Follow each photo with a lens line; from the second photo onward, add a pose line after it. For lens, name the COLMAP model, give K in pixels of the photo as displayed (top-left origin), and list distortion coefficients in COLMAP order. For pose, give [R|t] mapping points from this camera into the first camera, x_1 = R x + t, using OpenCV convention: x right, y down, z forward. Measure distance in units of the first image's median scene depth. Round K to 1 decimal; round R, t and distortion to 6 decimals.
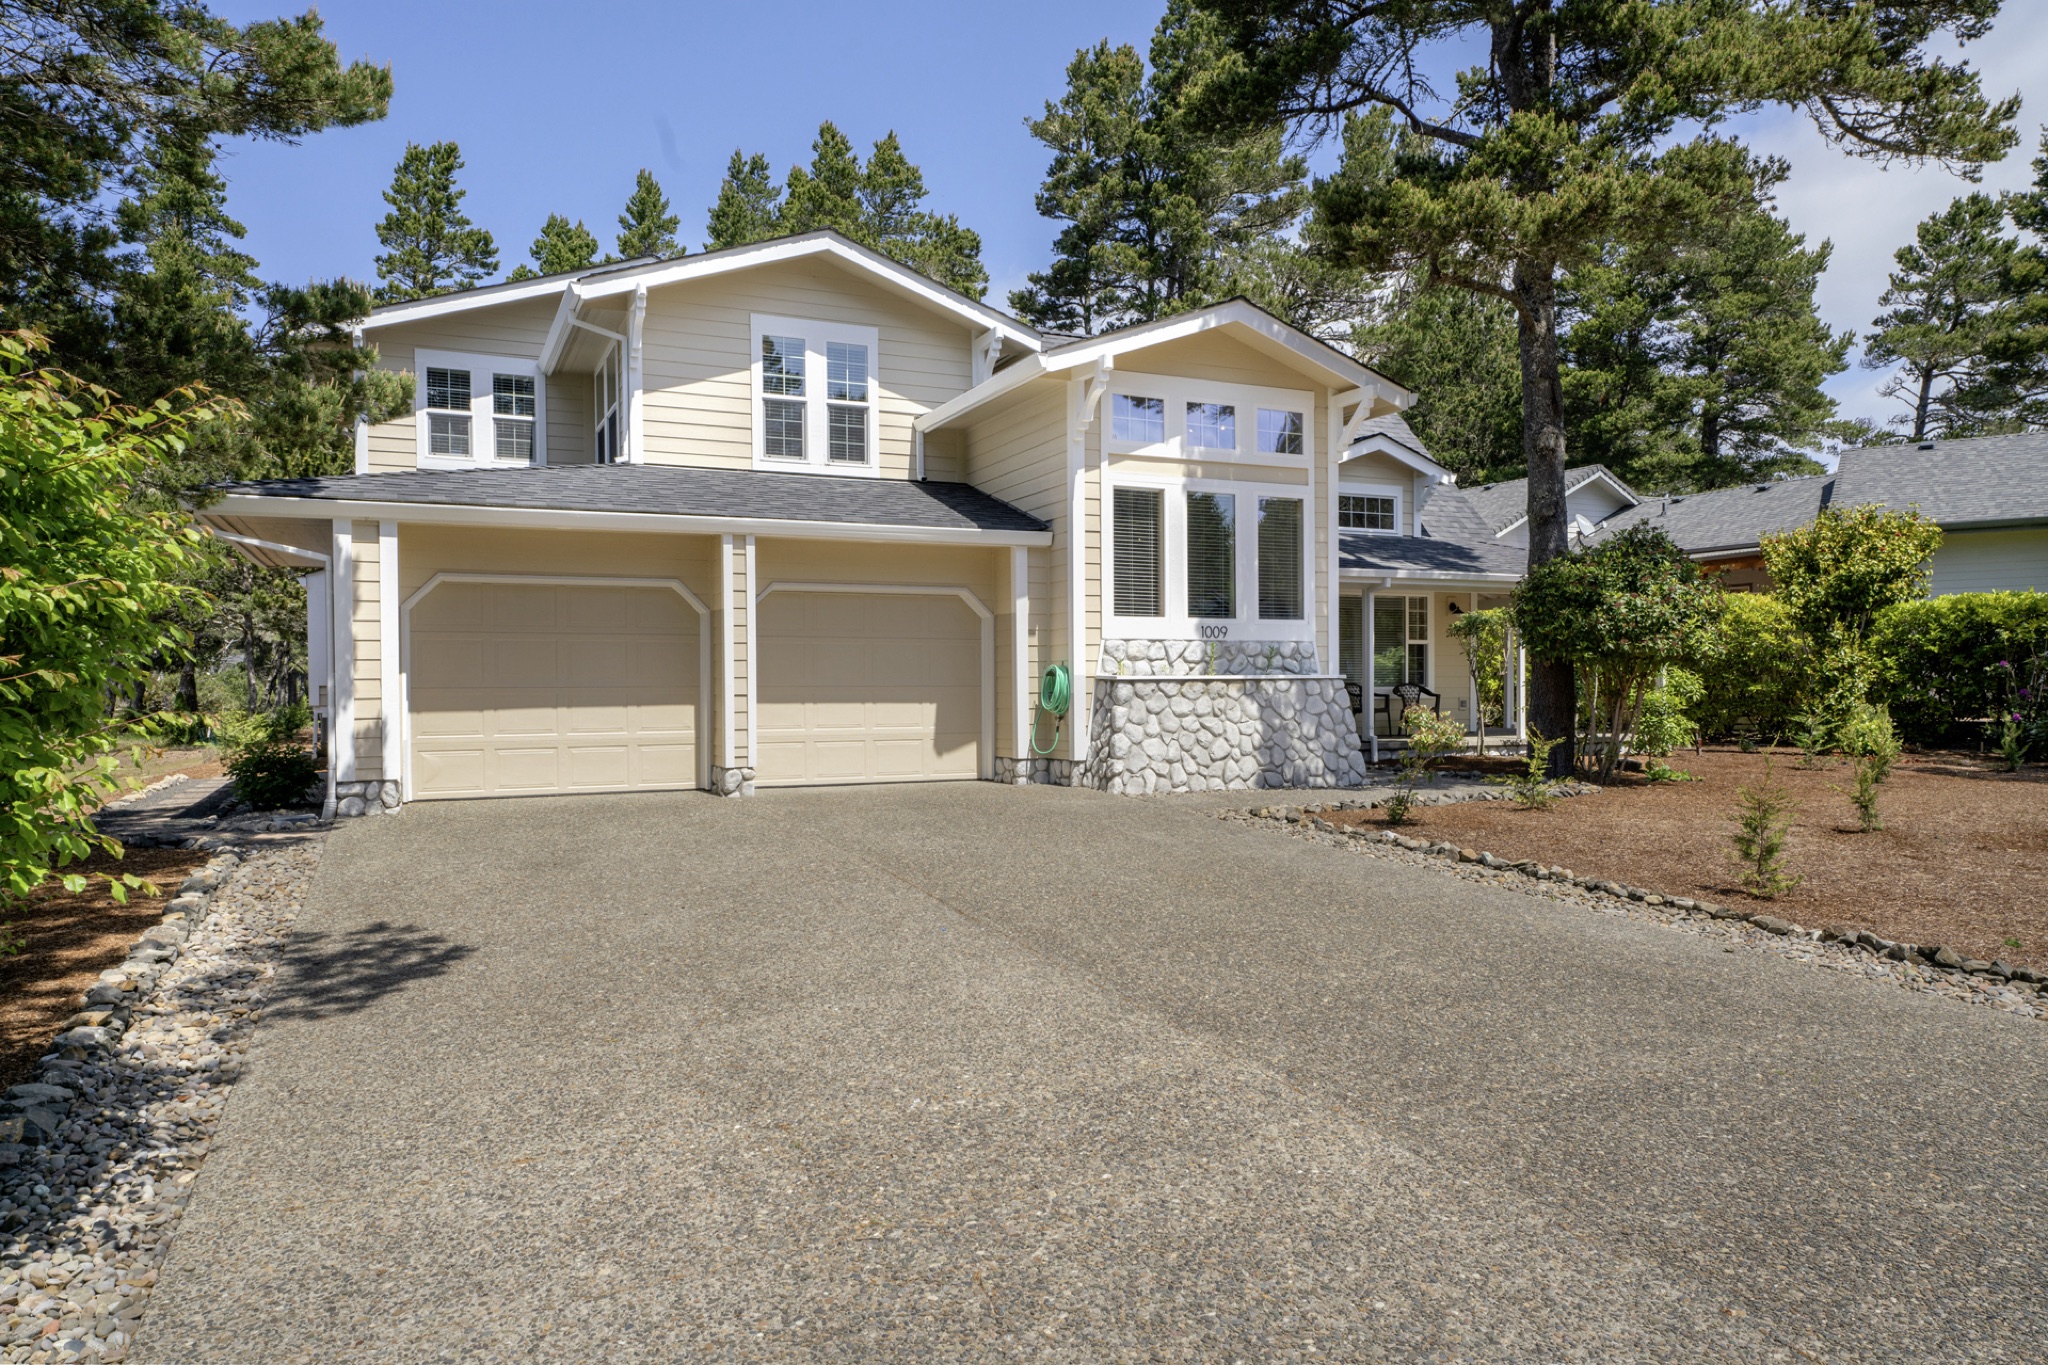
lens RADIAL K [[1335.8, 0, 1024.0], [0, 1335.8, 682.5], [0, 0, 1]] dist [0.020799, 0.000507]
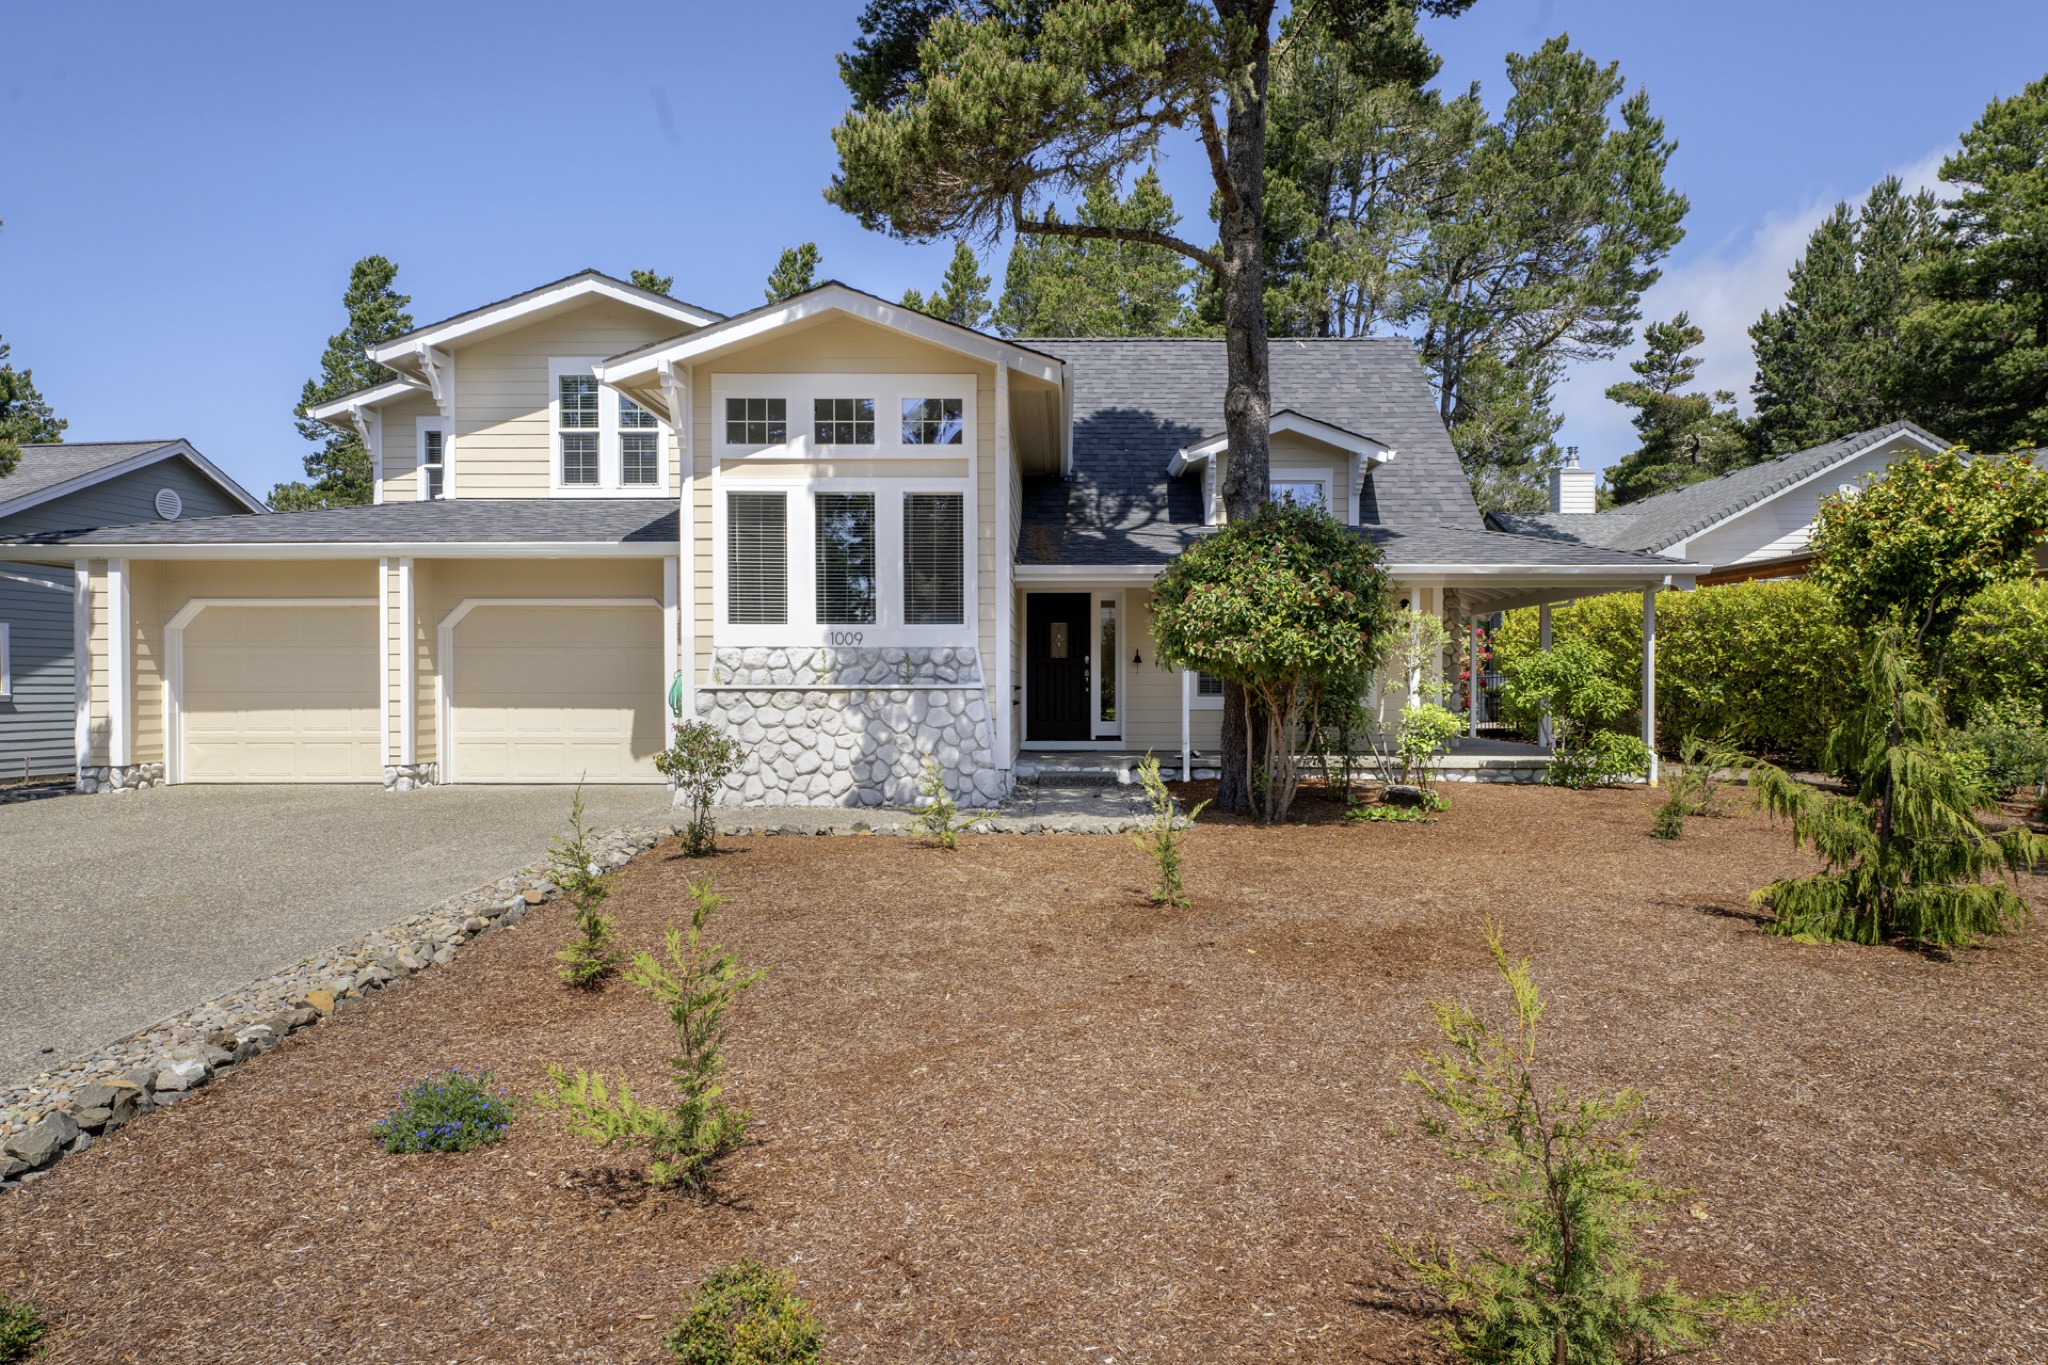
lens RADIAL K [[1189.8, 0, 1024.0], [0, 1189.8, 682.5], [0, 0, 1]] dist [0.003445, 0.000245]
pose [[0.902394, 0.004561, -0.430888, 0.629521], [-0.003969, 0.999990, 0.002274, -0.009241], [0.430894, -0.000342, 0.902402, 0.296388]]
